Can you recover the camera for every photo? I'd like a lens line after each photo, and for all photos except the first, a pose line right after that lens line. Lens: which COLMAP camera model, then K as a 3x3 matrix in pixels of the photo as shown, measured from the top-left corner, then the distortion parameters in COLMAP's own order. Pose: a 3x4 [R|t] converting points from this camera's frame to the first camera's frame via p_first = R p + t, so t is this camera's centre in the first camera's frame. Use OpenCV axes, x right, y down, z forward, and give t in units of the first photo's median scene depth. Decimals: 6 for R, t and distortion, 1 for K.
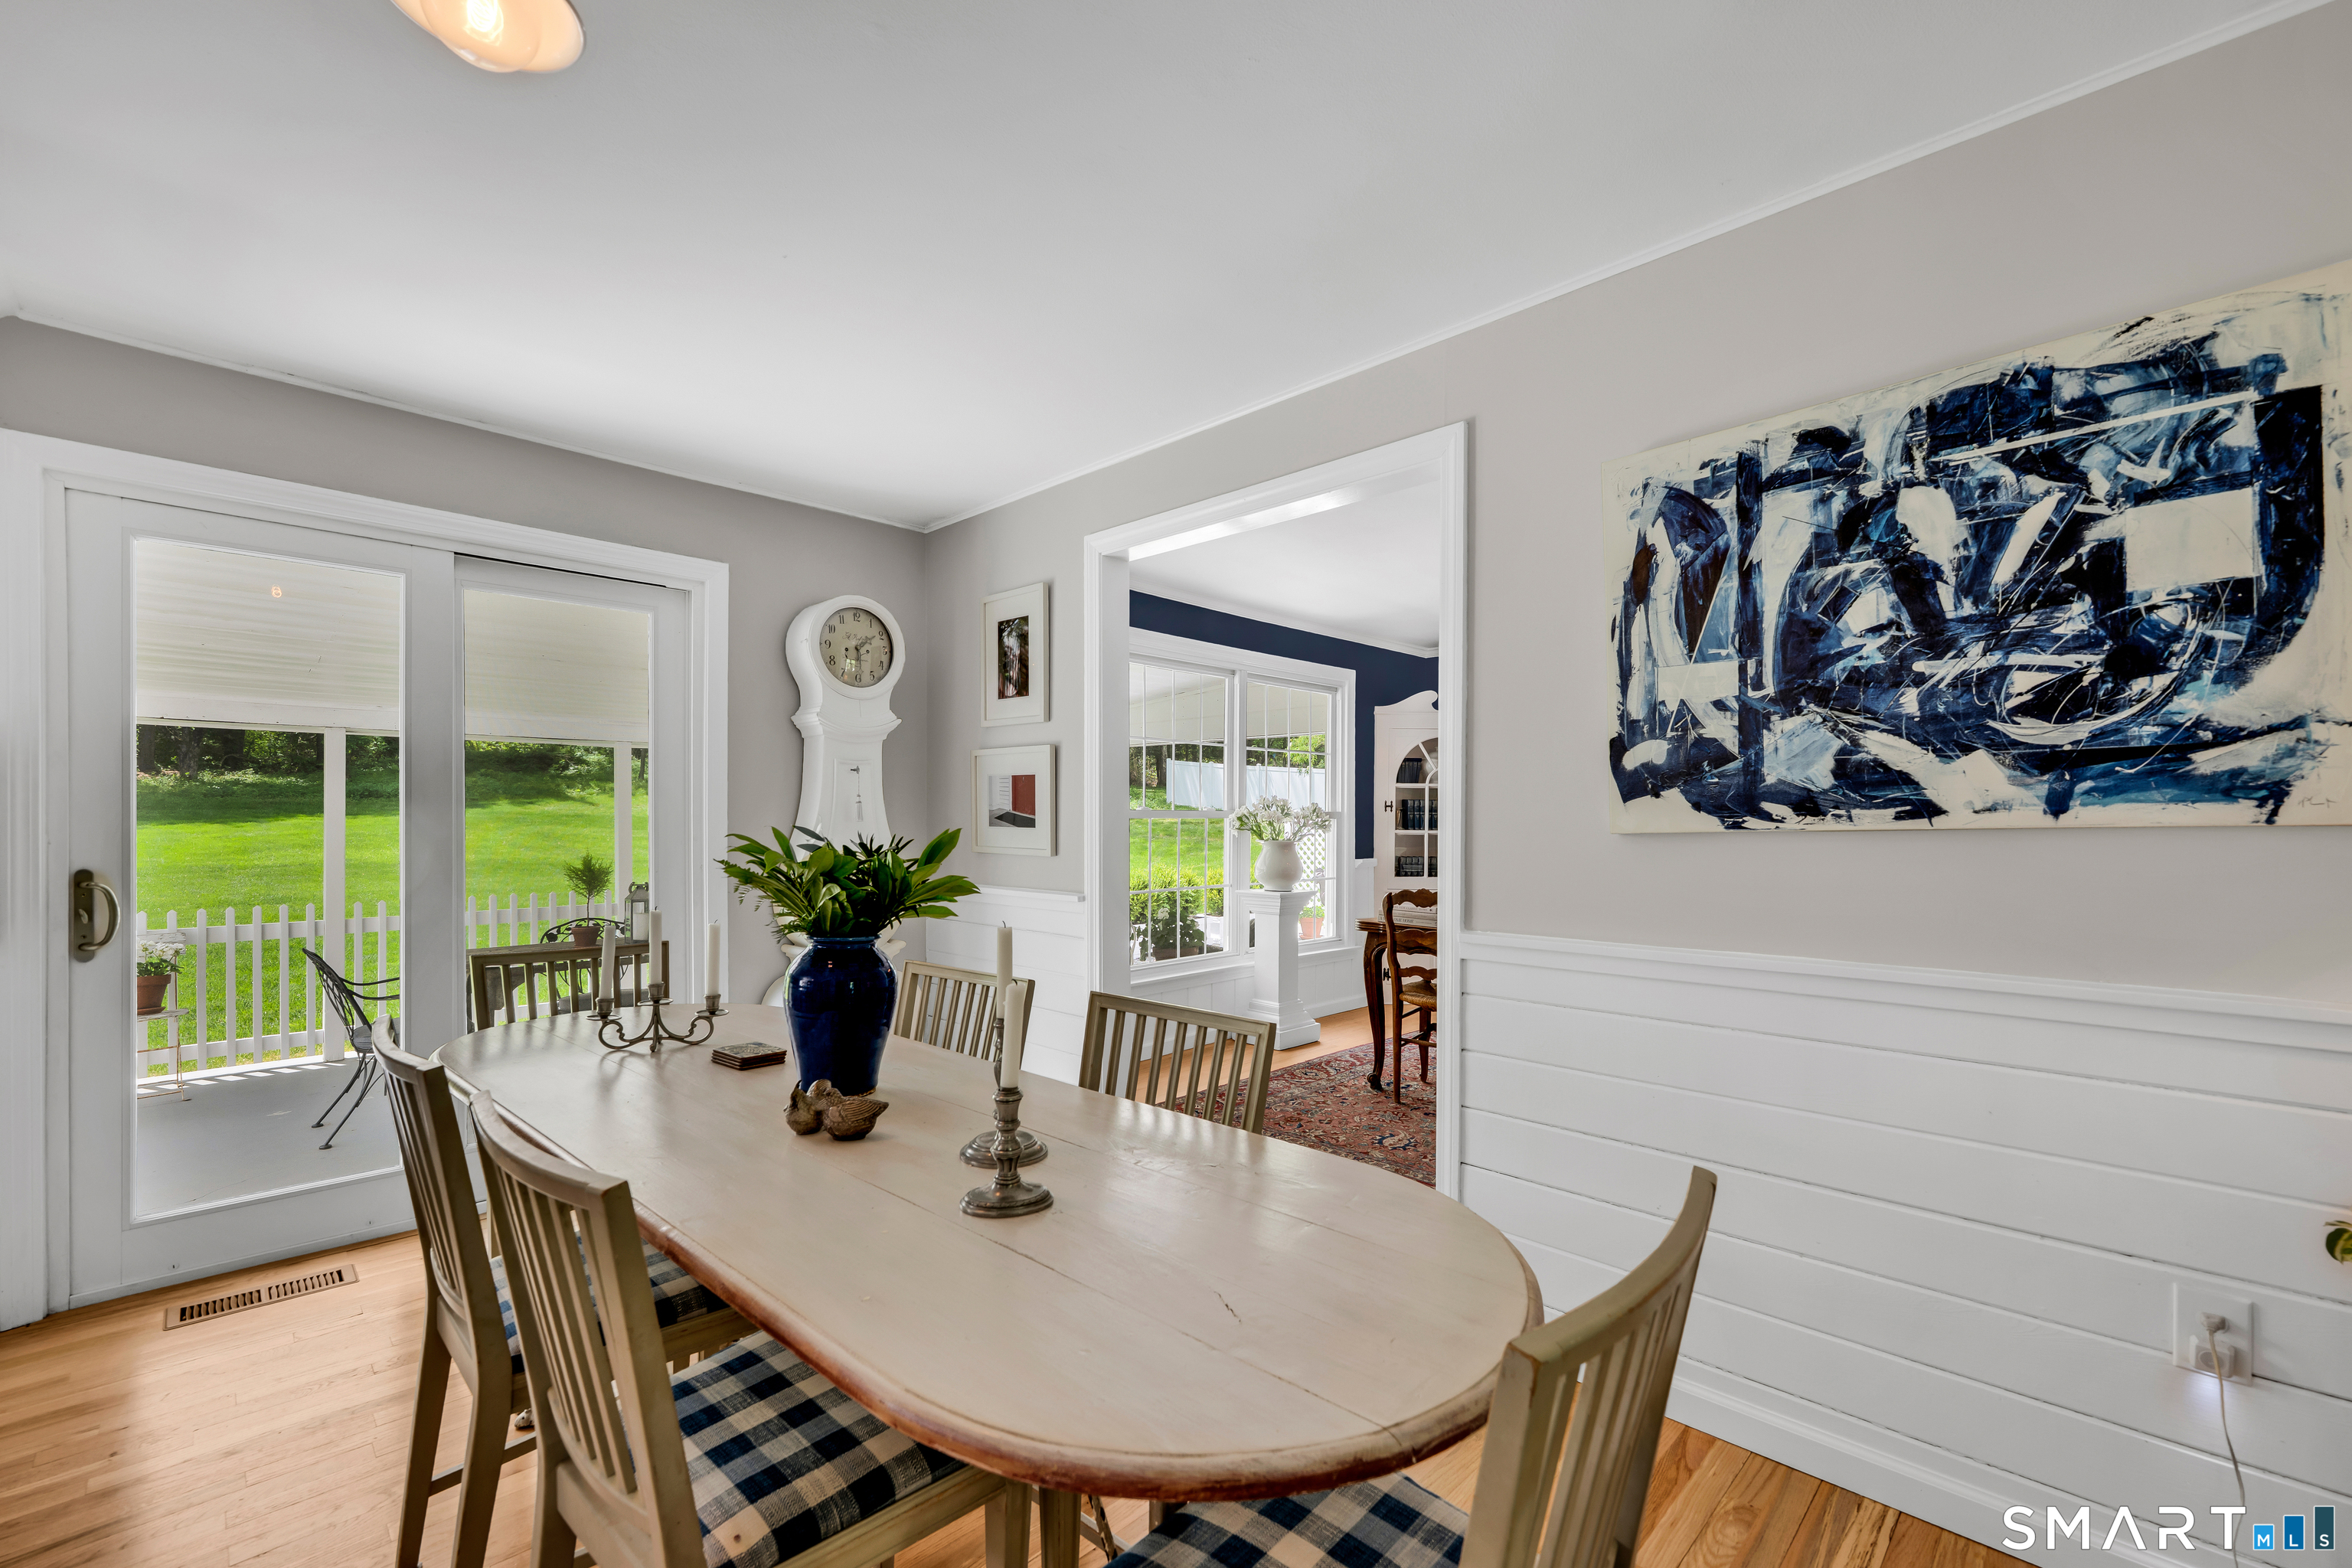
lens RADIAL K [[987.5, 0, 1184.4], [0, 987.5, 823.7], [0, 0, 1]] dist [-0.001058, -0.000057]
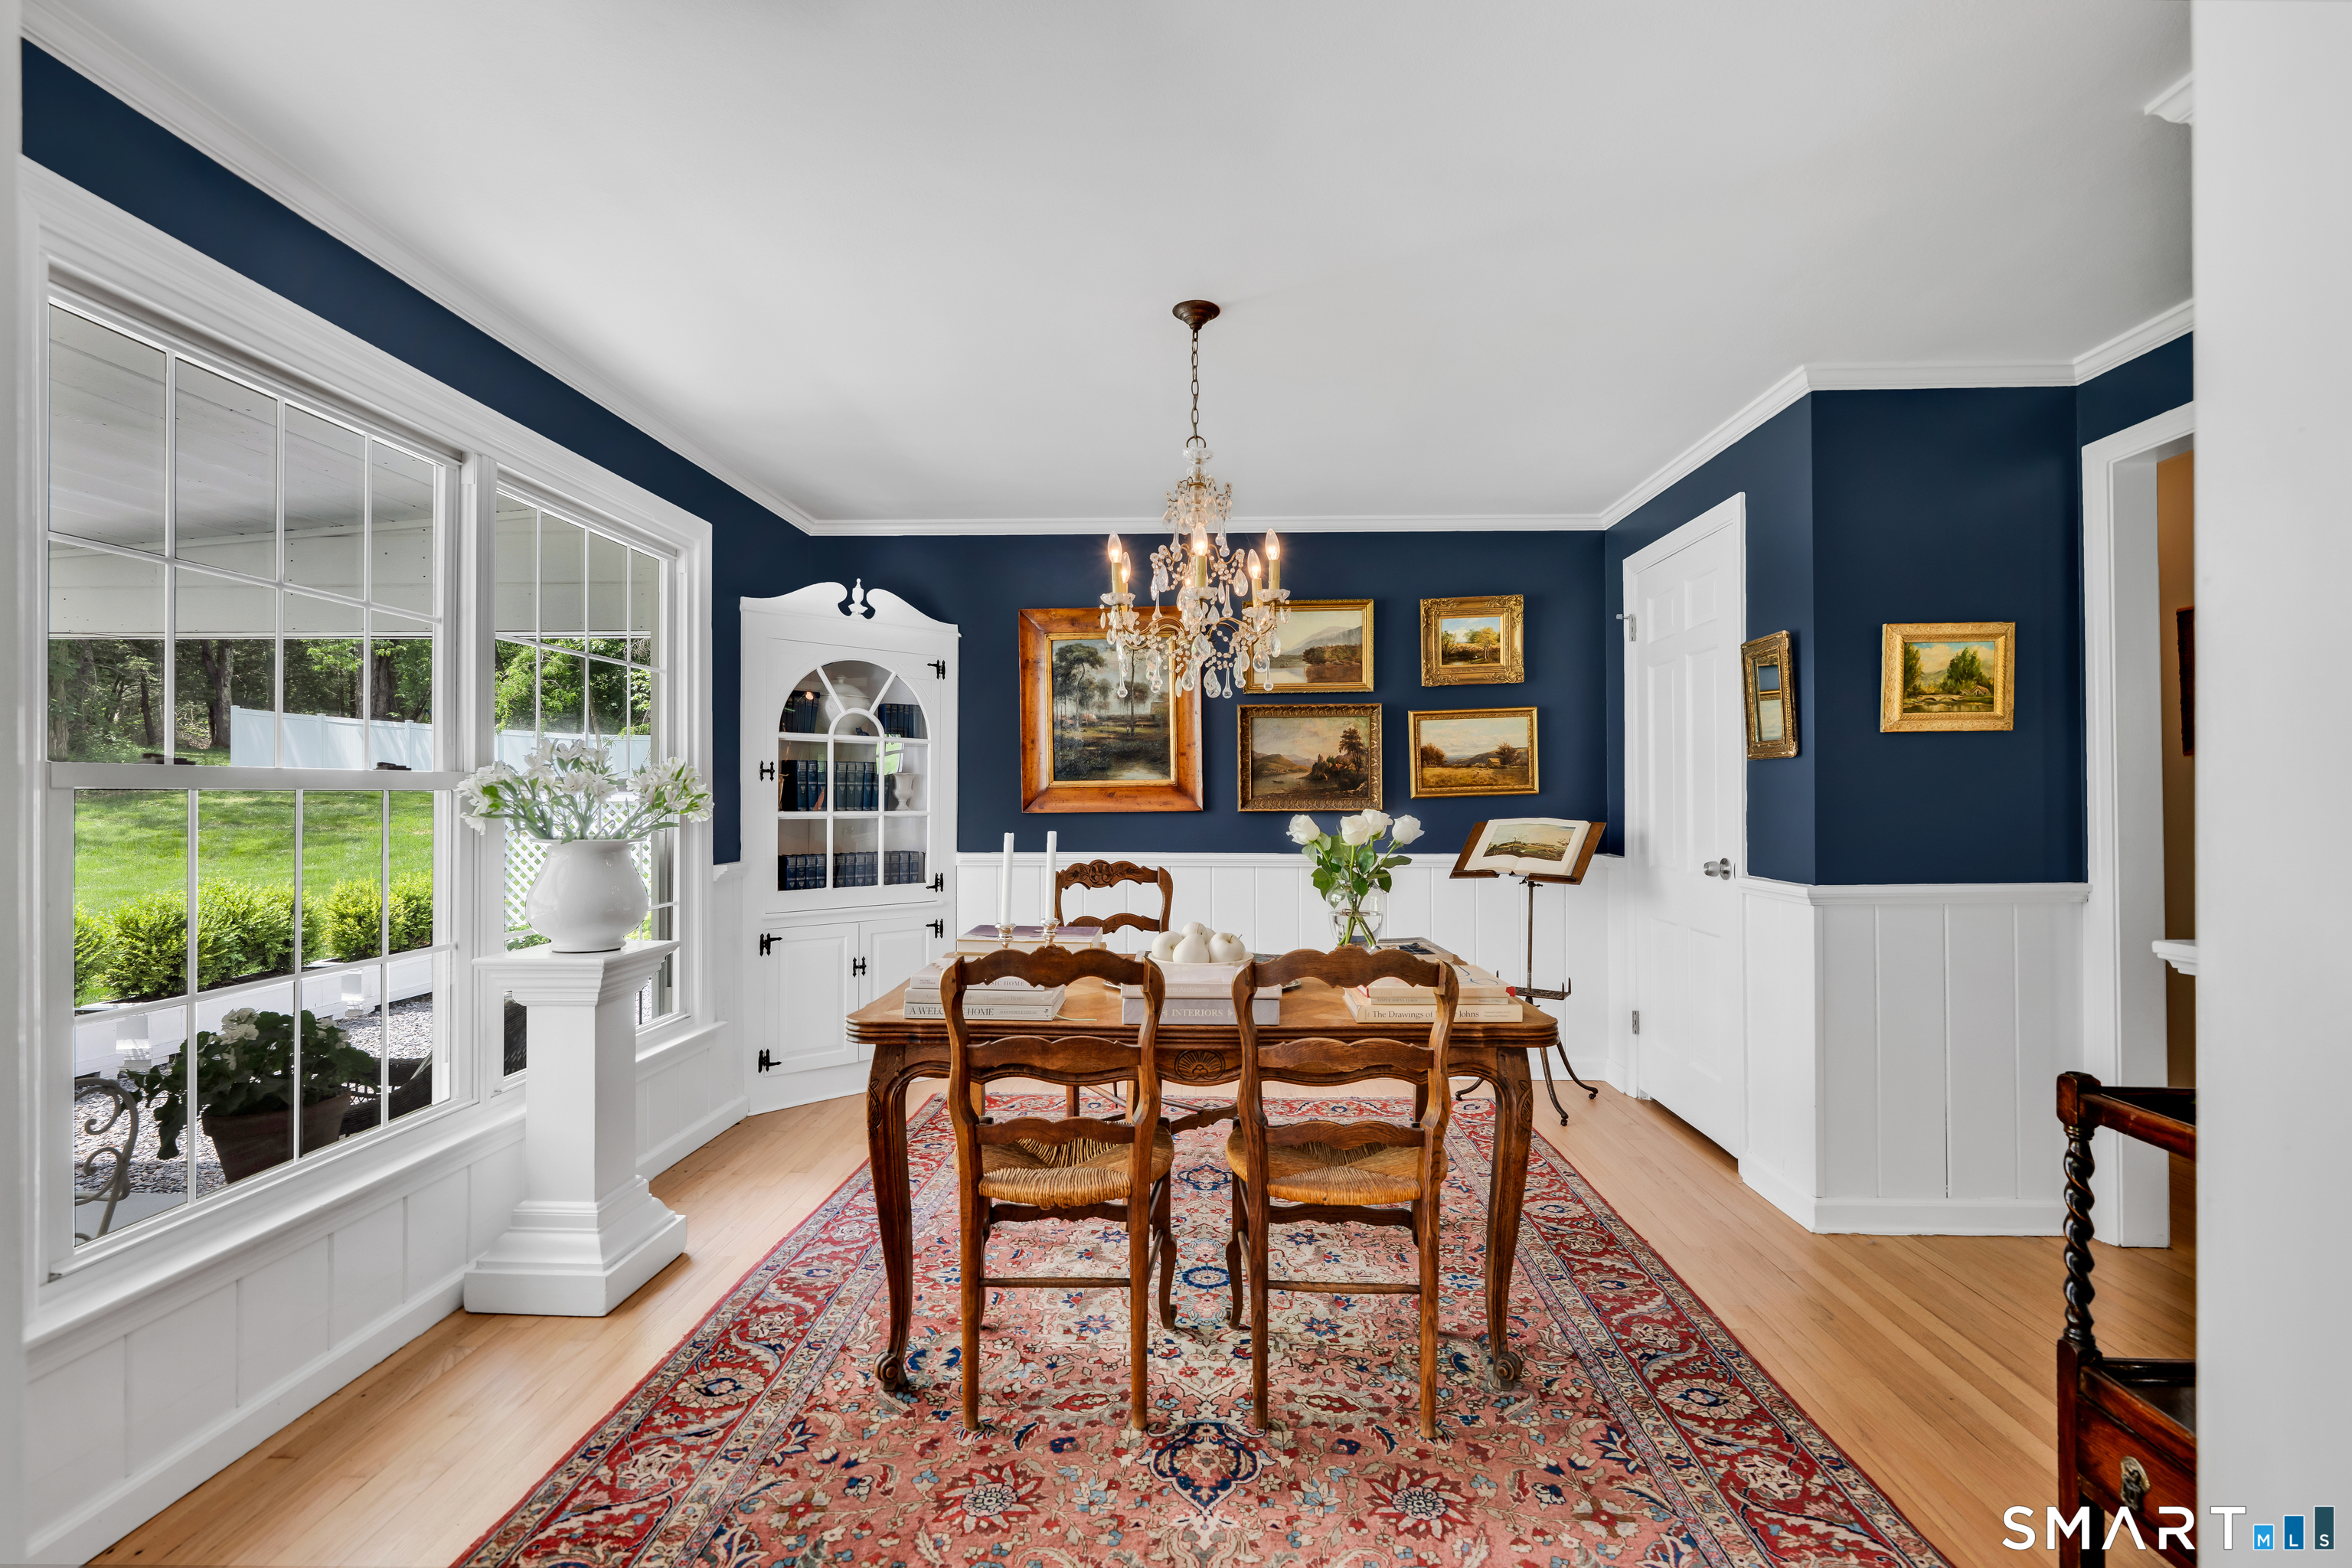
lens RADIAL K [[997.6, 0, 1176.0], [0, 997.6, 784.0], [0, 0, 1]] dist [-0.000758, 0.000004]
pose [[0.735308, 0.001141, 0.677732, -0.048200], [0.009892, 0.999874, -0.012416, -0.001021], [-0.677660, 0.015833, 0.735204, 1.335941]]
